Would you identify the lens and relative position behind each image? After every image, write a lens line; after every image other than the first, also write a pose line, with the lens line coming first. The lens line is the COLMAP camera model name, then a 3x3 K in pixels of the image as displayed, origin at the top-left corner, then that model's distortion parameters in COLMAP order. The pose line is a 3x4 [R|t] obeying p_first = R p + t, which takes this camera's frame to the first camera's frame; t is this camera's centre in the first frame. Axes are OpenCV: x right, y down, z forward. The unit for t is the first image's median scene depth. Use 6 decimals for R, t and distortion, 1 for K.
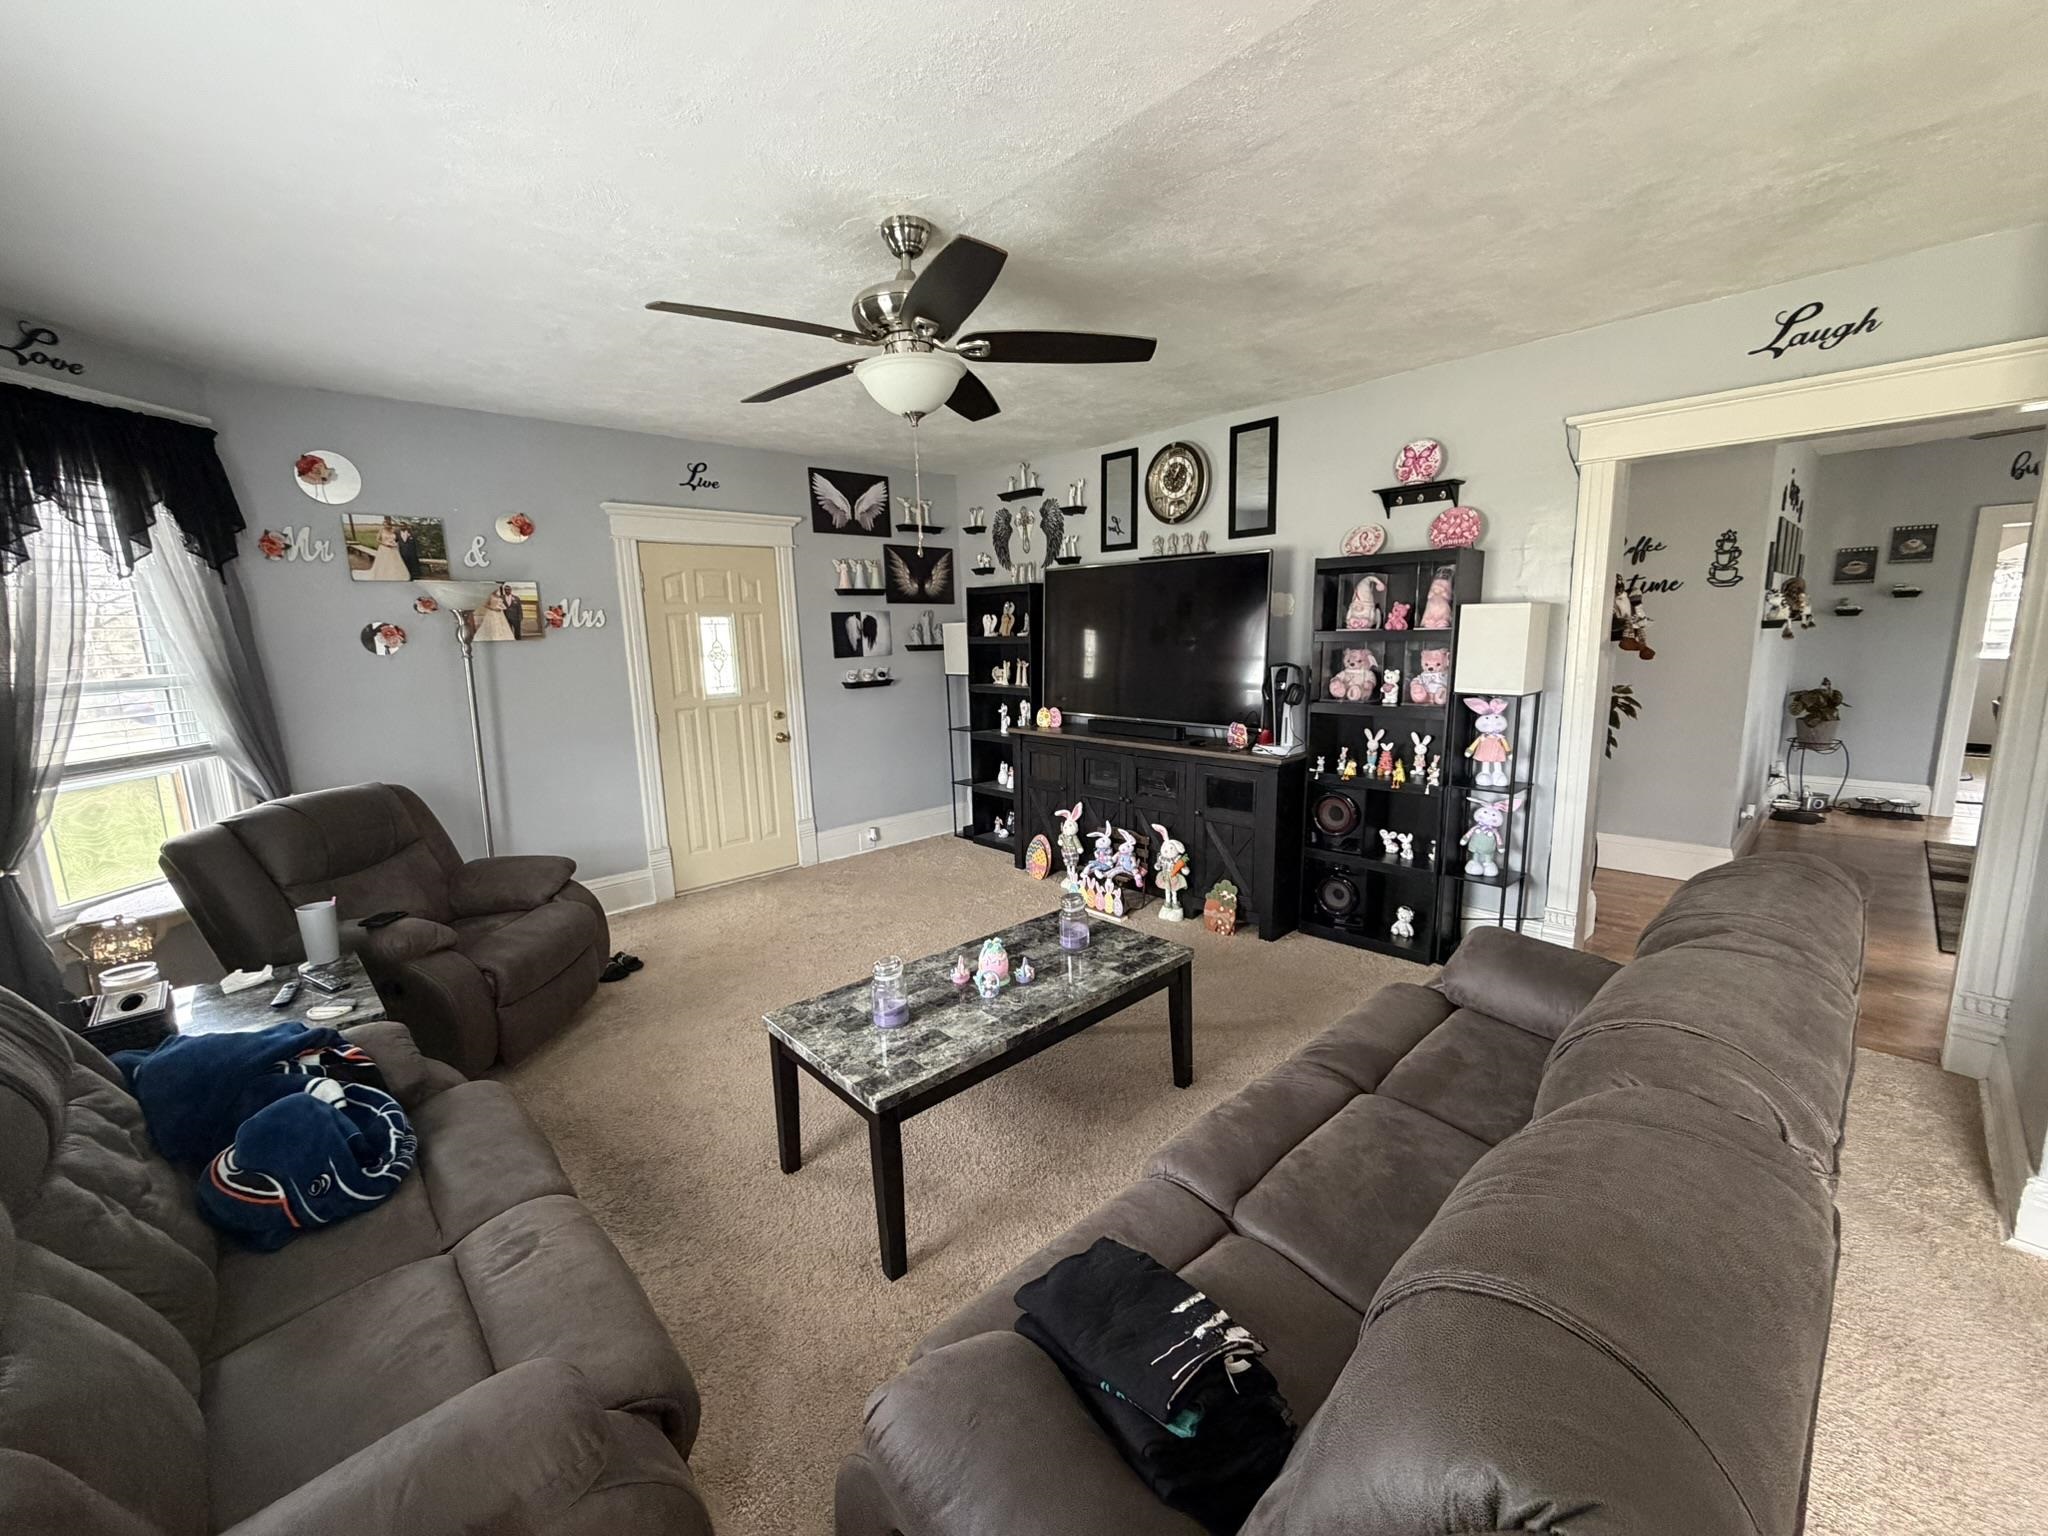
lens RADIAL K [[811.3, 0, 1022.0], [0, 811.3, 763.6], [0, 0, 1]] dist [-0.000002, 0.000032]
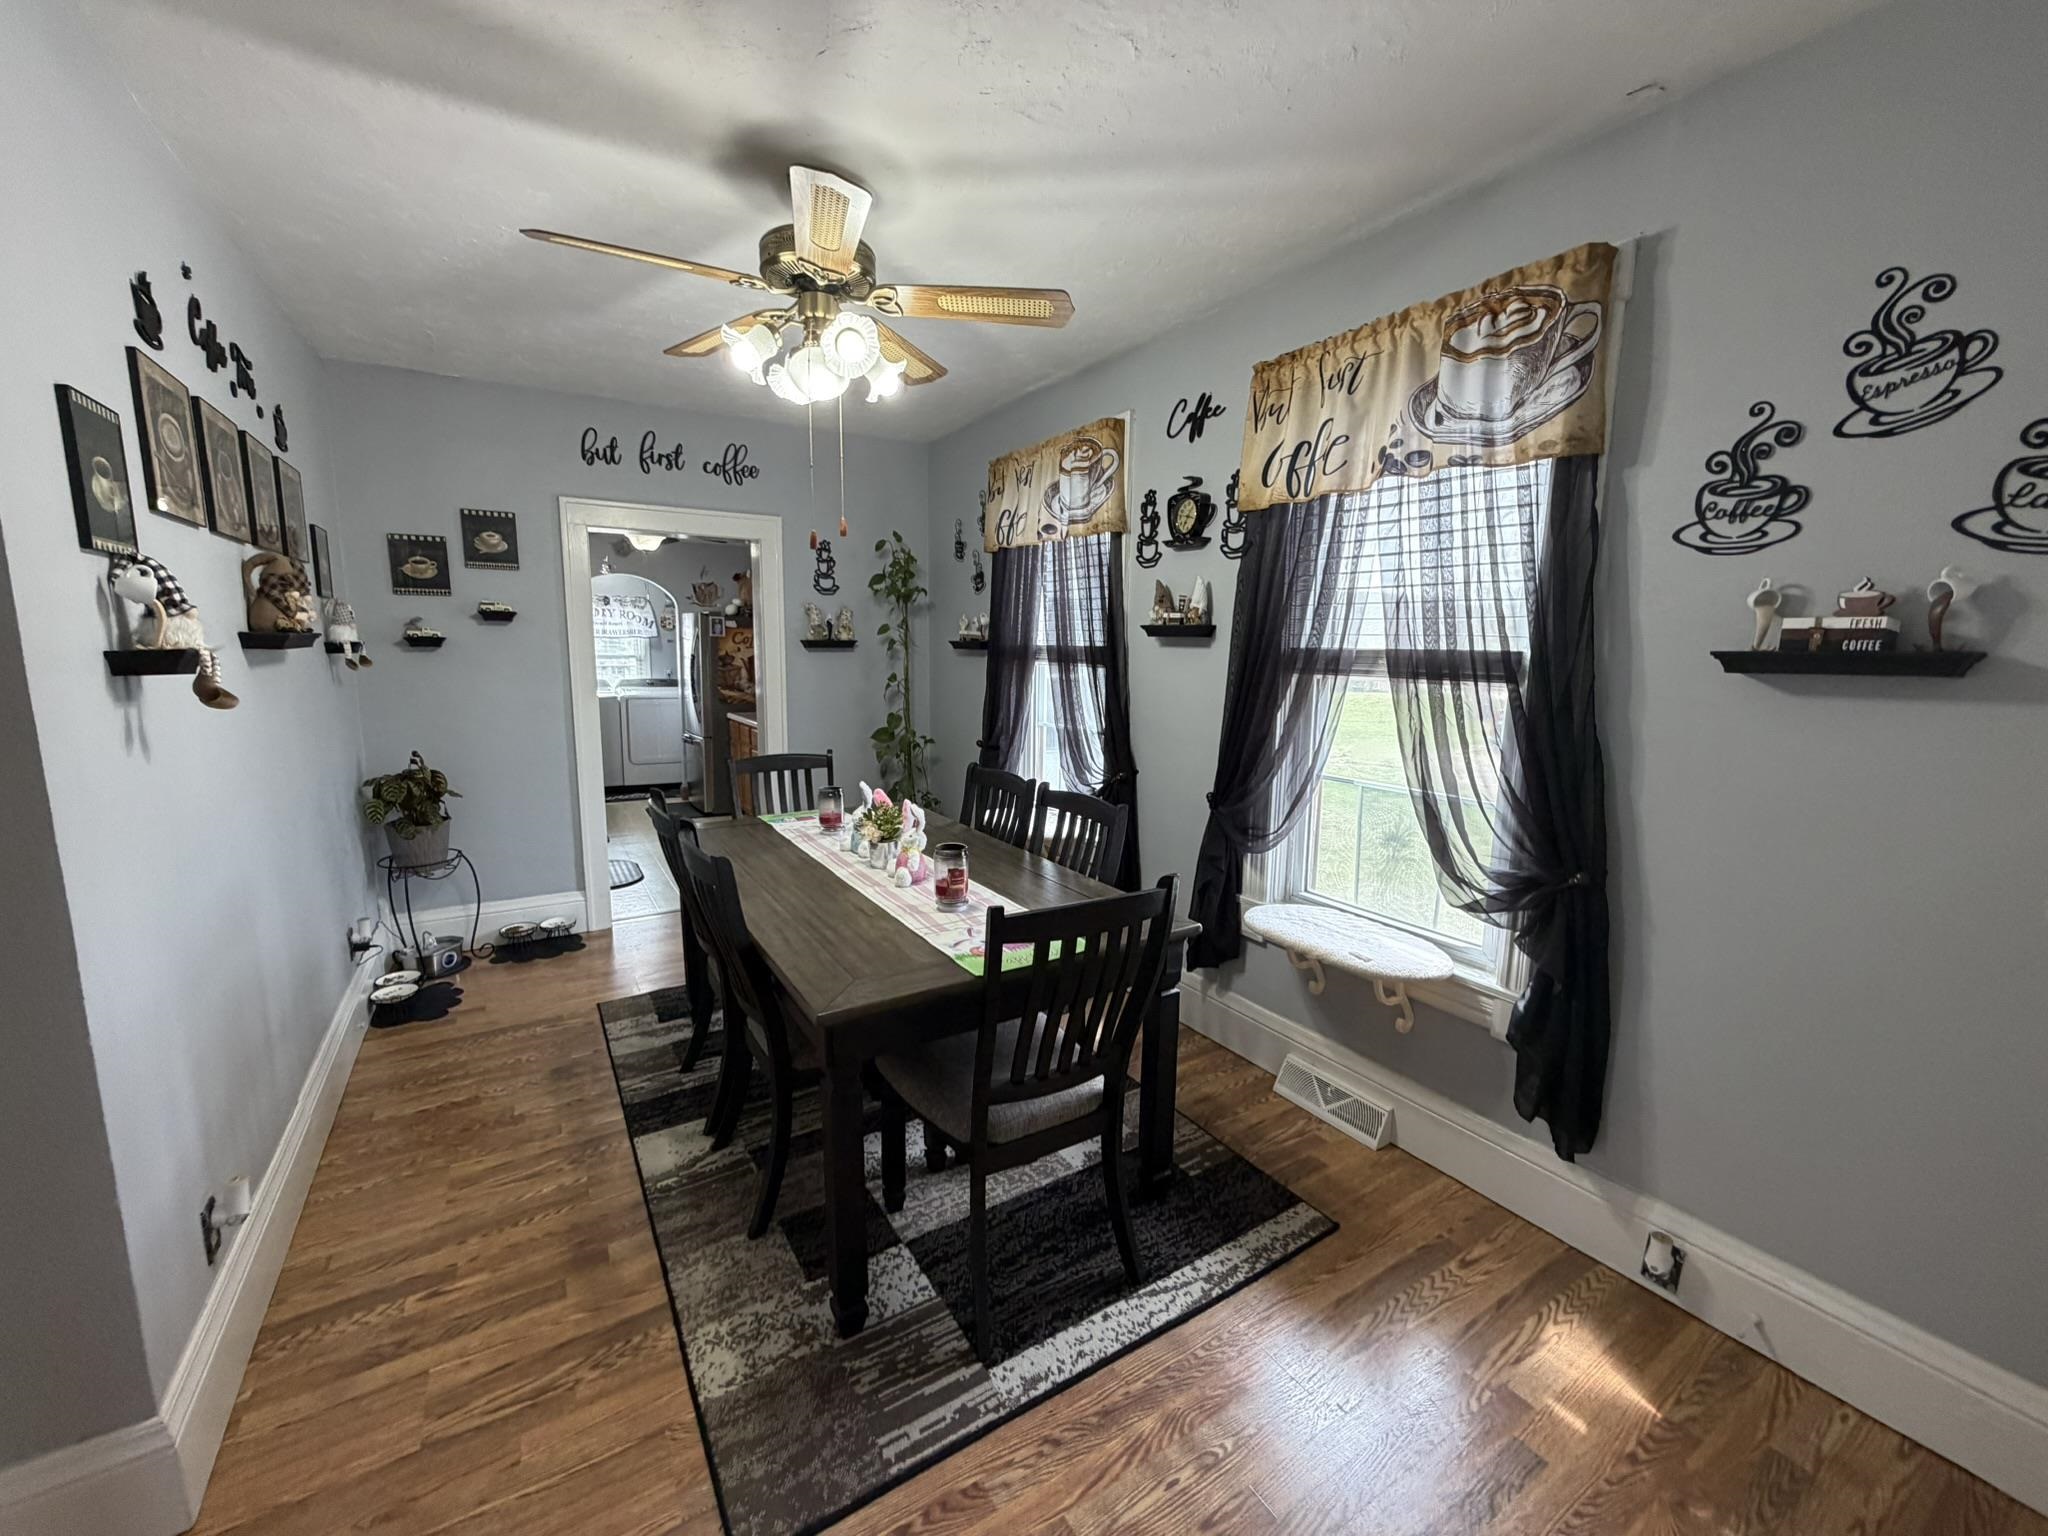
lens RADIAL K [[811.3, 0, 1017.0], [0, 811.3, 772.0], [0, 0, 1]] dist [-0.000002, 0.000032]
pose [[0.207497, -0.122206, 0.970572, 0.518537], [0.143123, 0.985282, 0.093460, -0.085045], [-0.967709, 0.119519, 0.221934, 0.457707]]
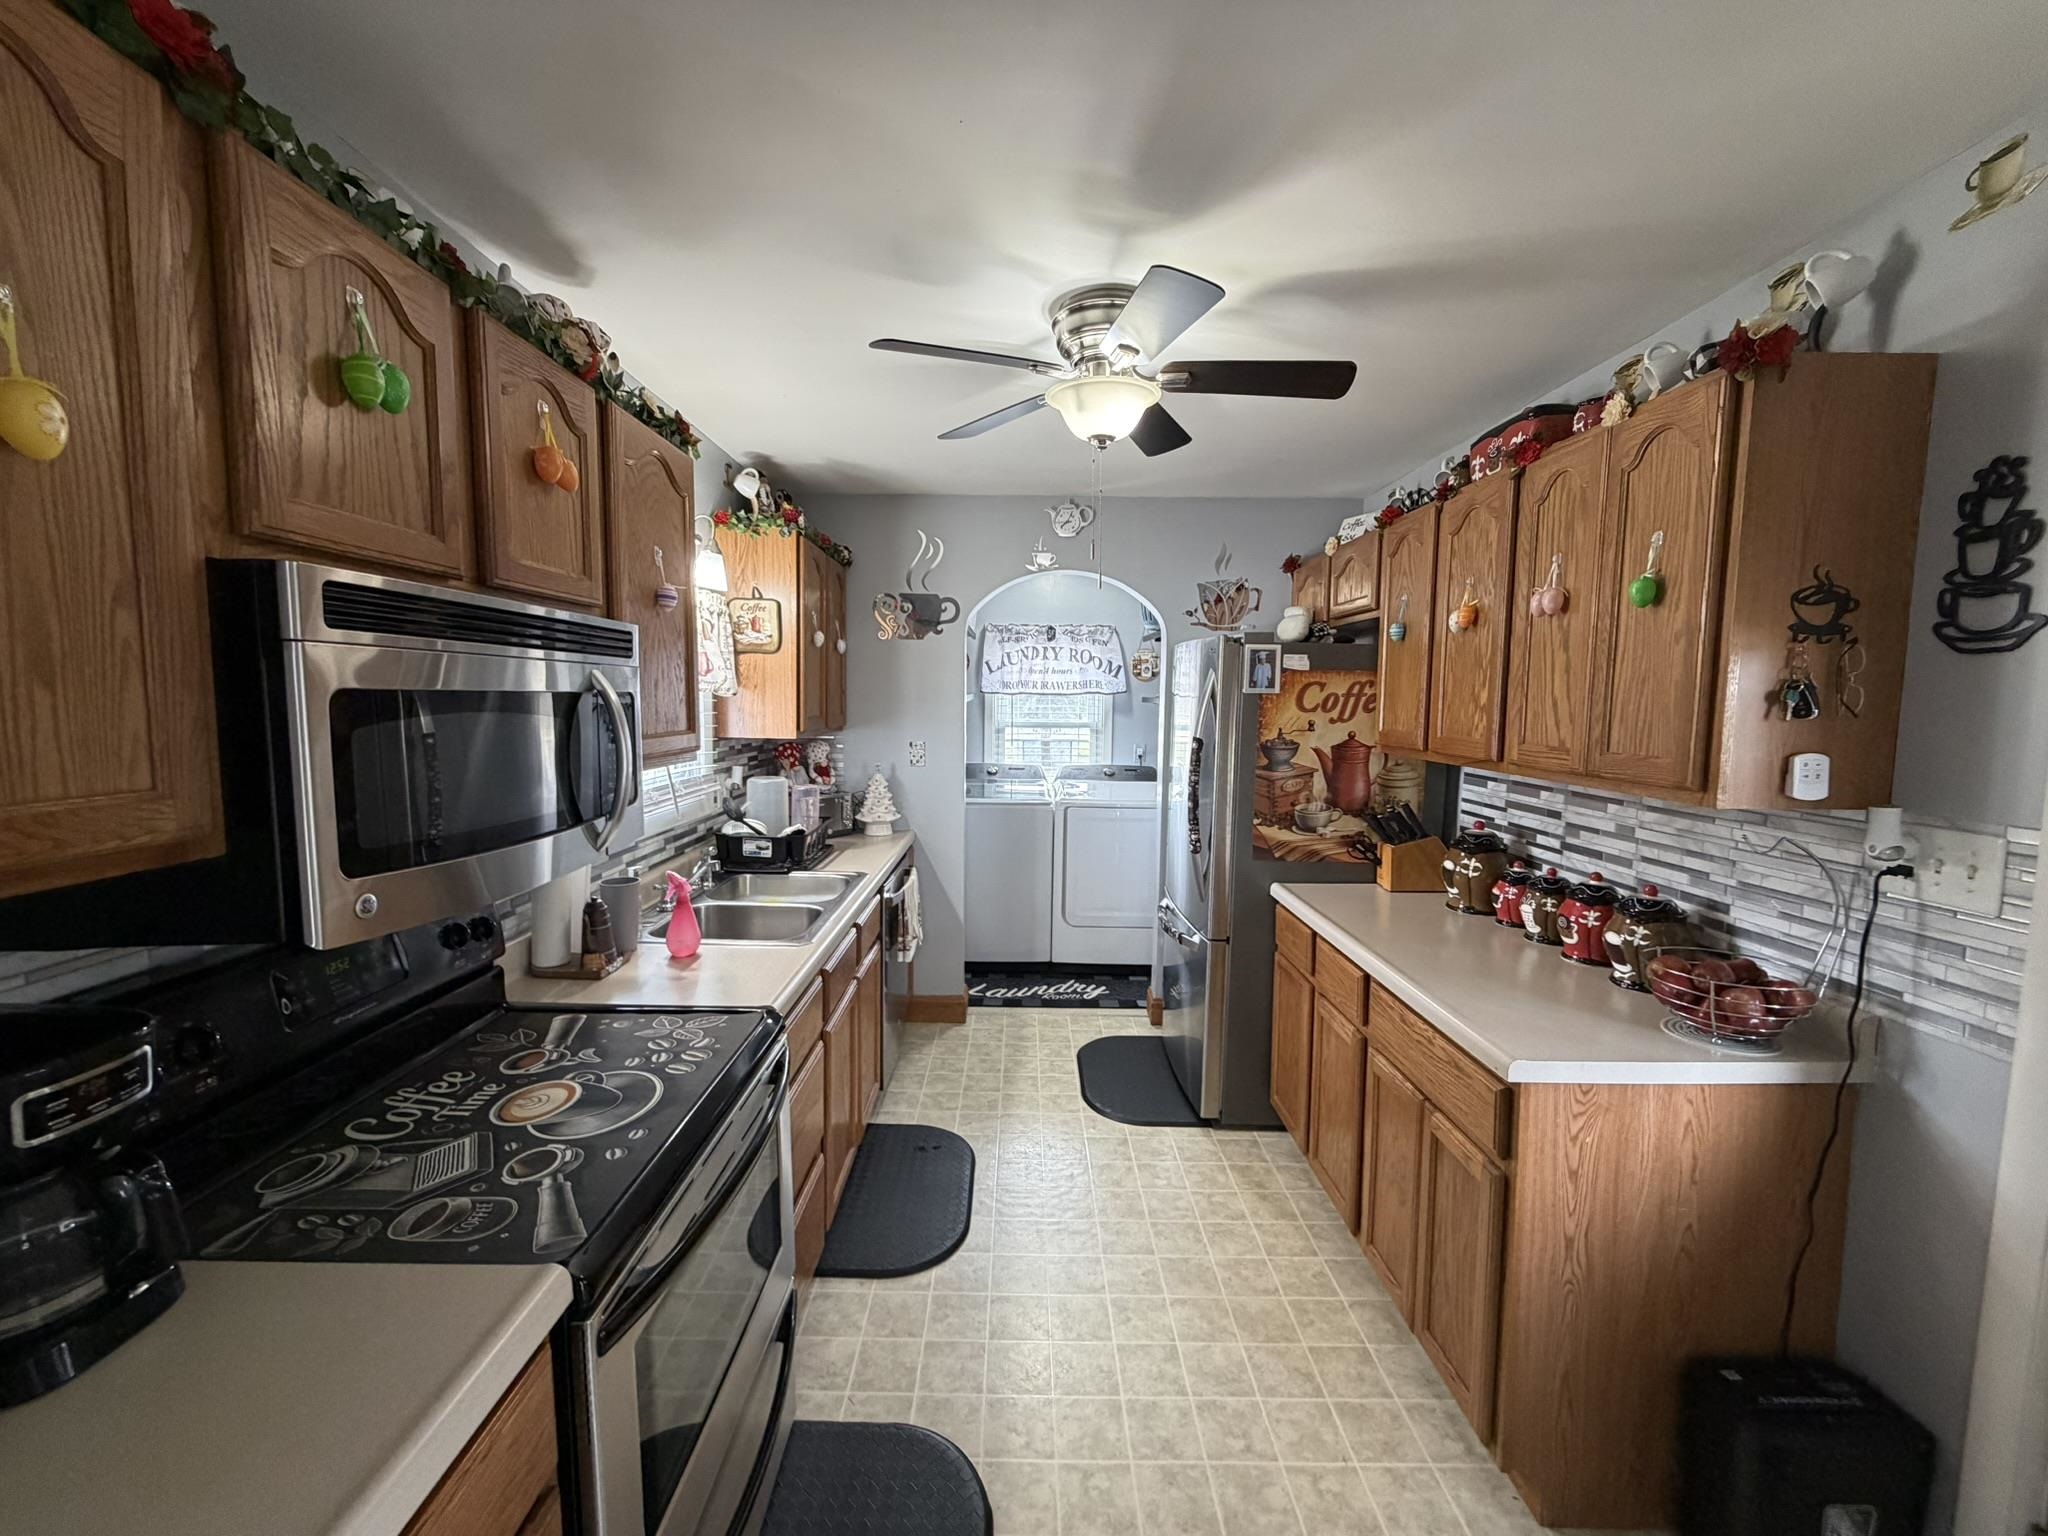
lens RADIAL K [[811.3, 0, 1019.1], [0, 811.3, 770.4], [0, 0, 1]] dist [-0.000002, 0.000032]
pose [[0.688334, -0.033841, 0.724604, 0.819780], [0.098741, 0.993985, -0.047377, -0.126878], [-0.718642, 0.104159, 0.687535, 0.665996]]
